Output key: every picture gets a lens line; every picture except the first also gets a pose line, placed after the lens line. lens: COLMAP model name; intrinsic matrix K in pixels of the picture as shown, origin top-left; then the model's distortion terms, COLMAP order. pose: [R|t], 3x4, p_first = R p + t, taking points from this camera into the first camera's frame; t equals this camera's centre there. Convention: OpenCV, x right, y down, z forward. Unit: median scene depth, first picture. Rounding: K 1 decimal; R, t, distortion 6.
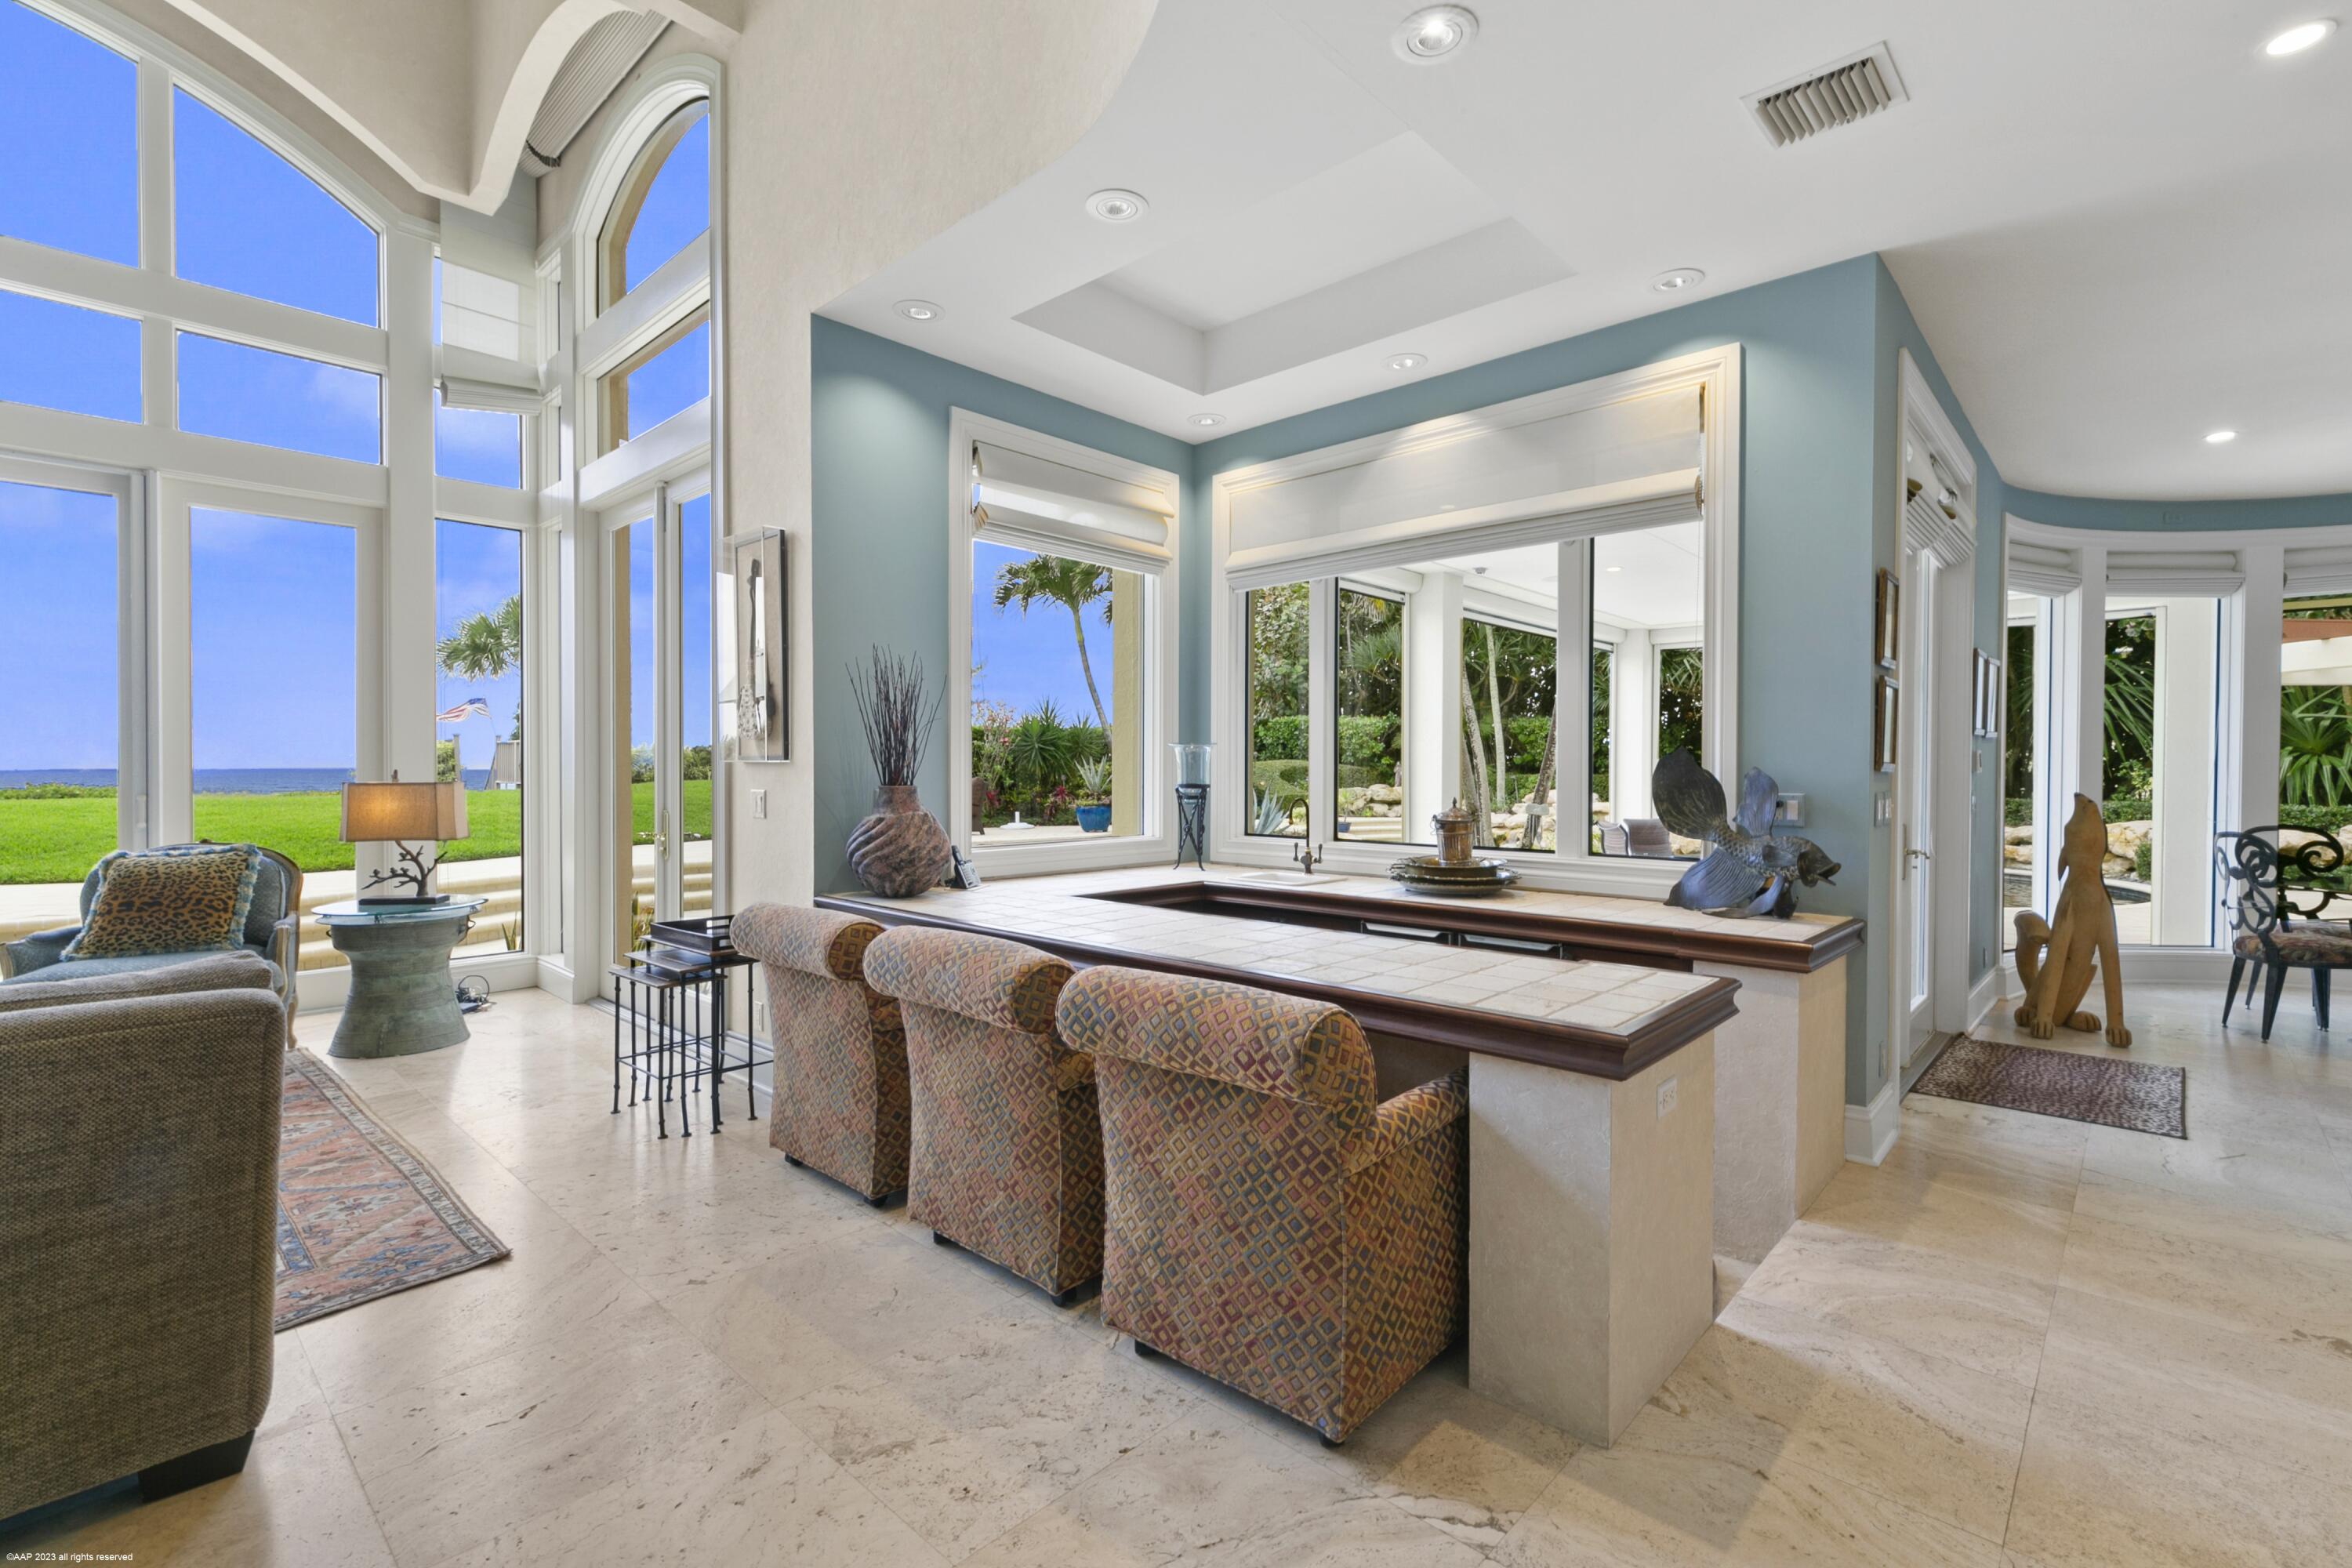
lens RADIAL K [[1055.3, 0, 1166.1], [0, 1055.3, 780.7], [0, 0, 1]] dist [0.002041, -0.000786]
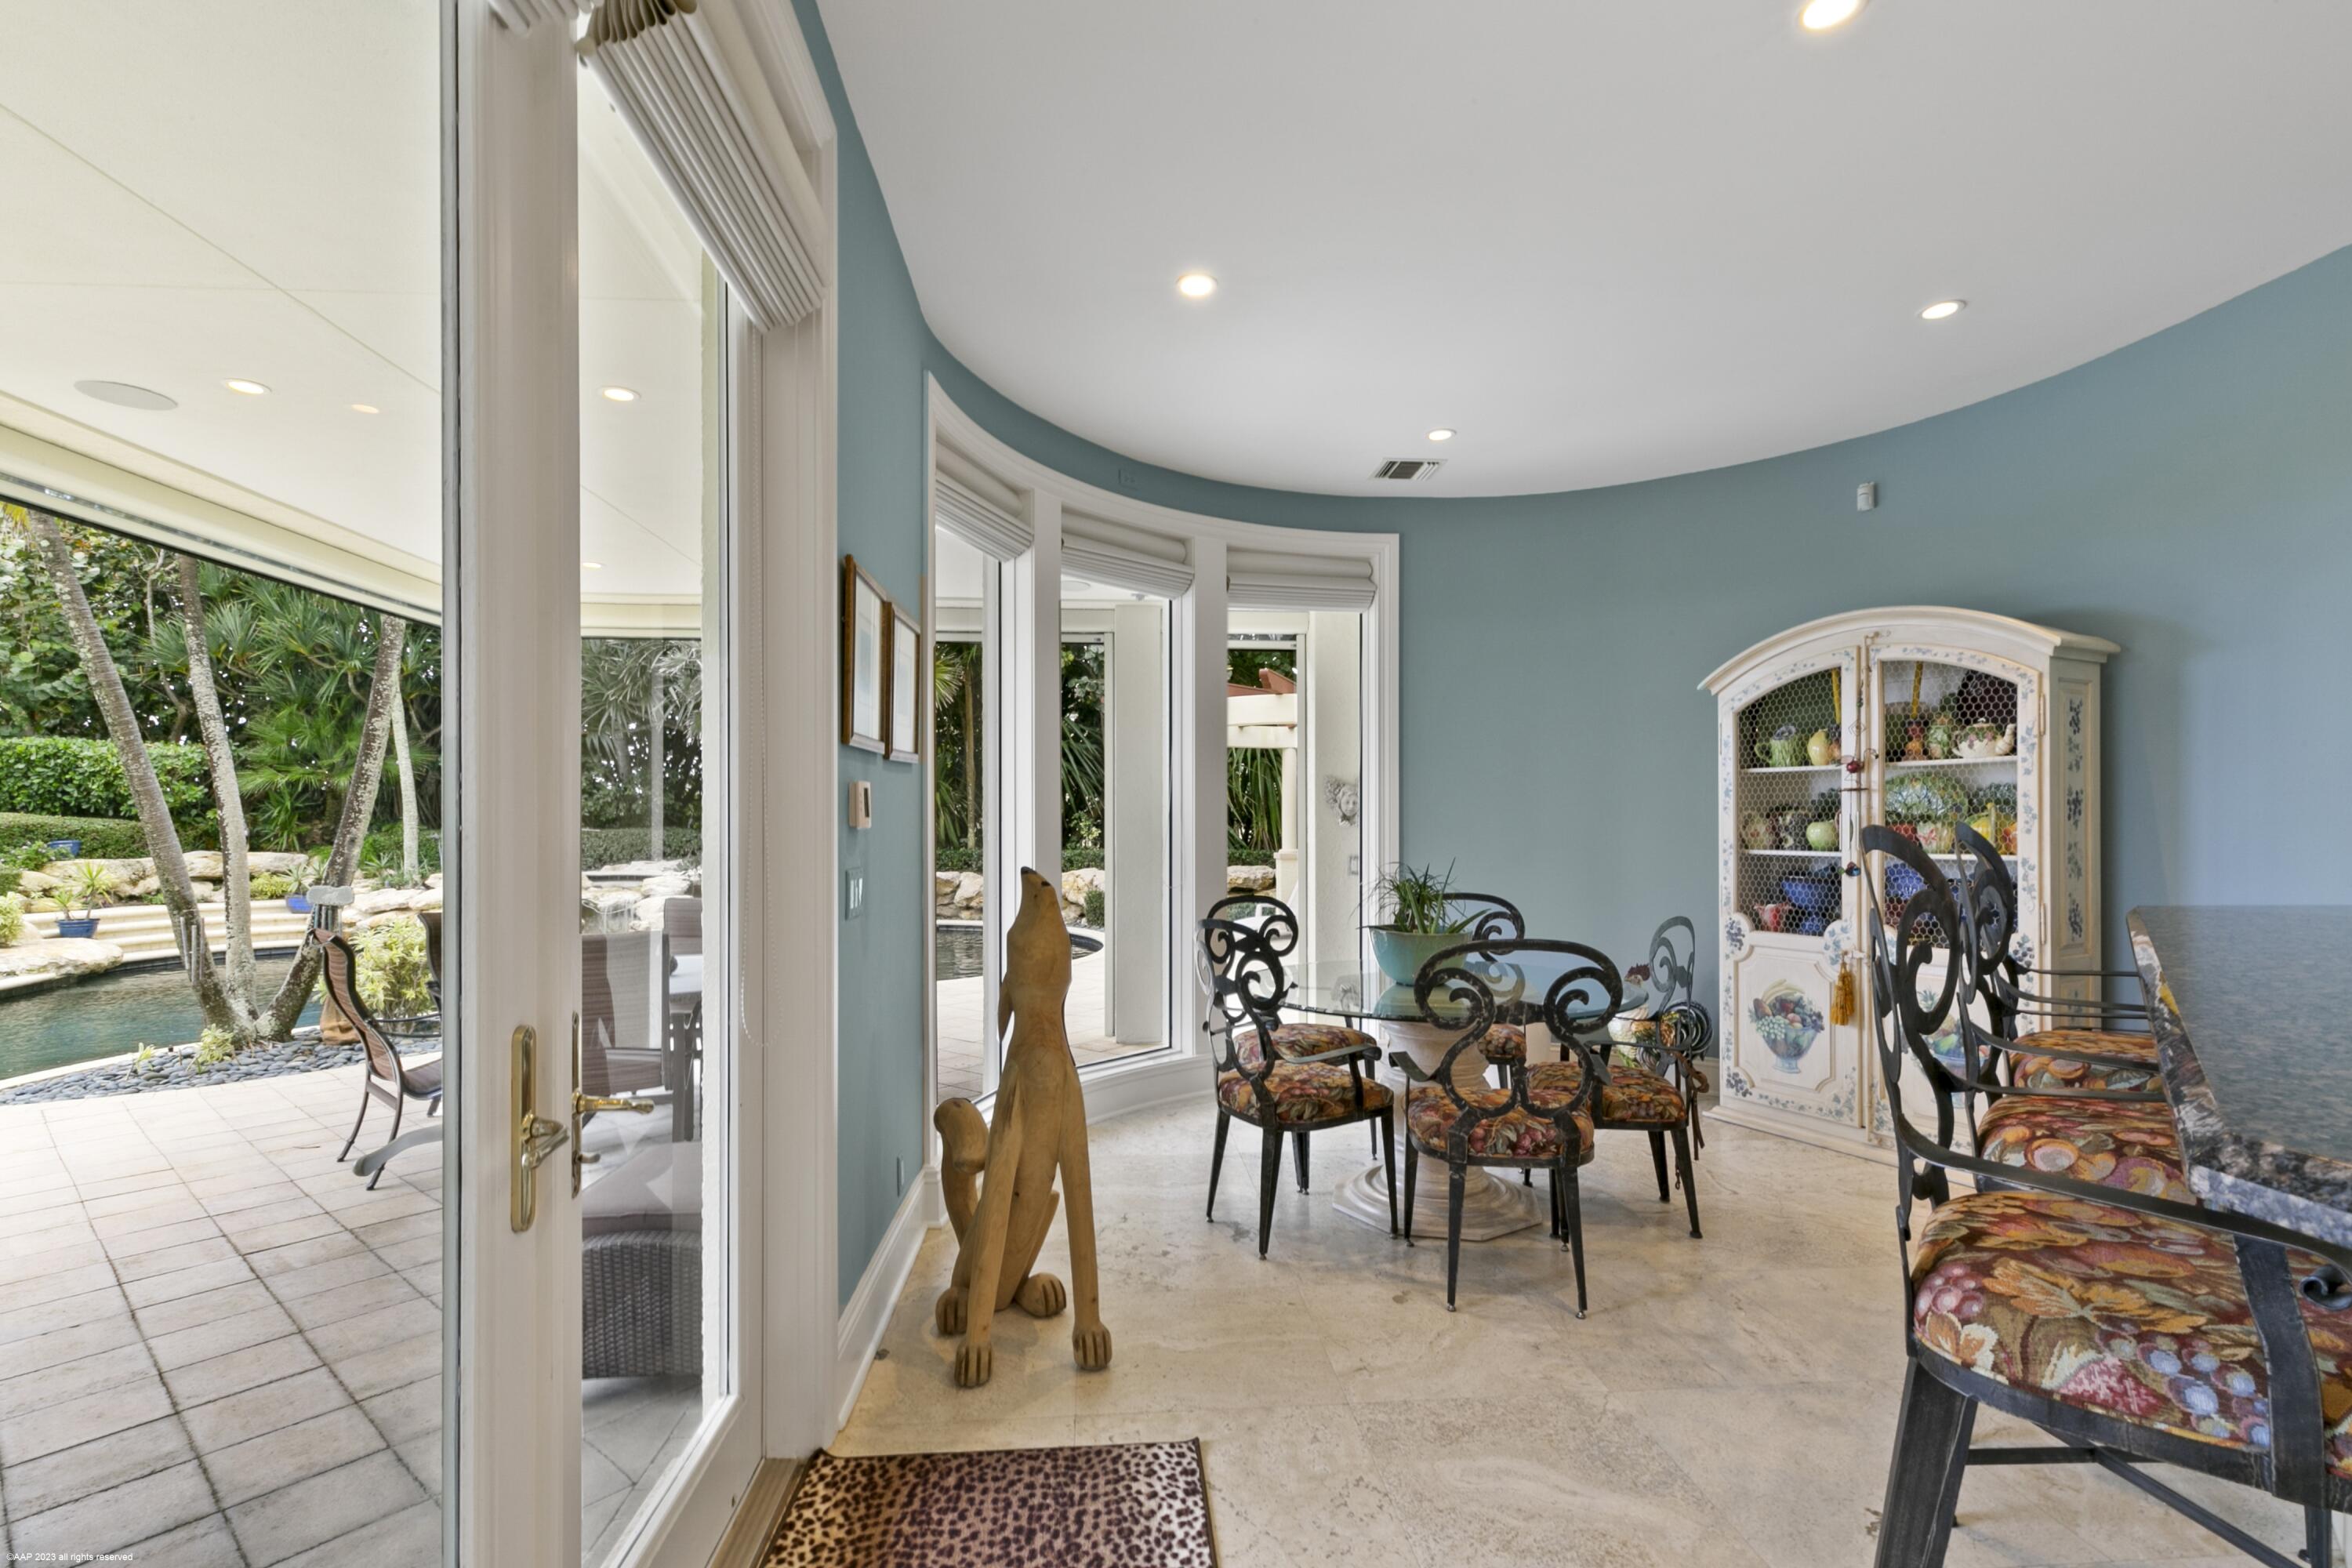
lens RADIAL K [[1055.3, 0, 1162.4], [0, 1055.3, 808.9], [0, 0, 1]] dist [0.002041, -0.000786]
pose [[0.680848, 0.001636, 0.732423, 0.495638], [0.016080, 0.999723, -0.017181, -0.006498], [-0.732248, 0.023475, 0.680633, 0.559976]]
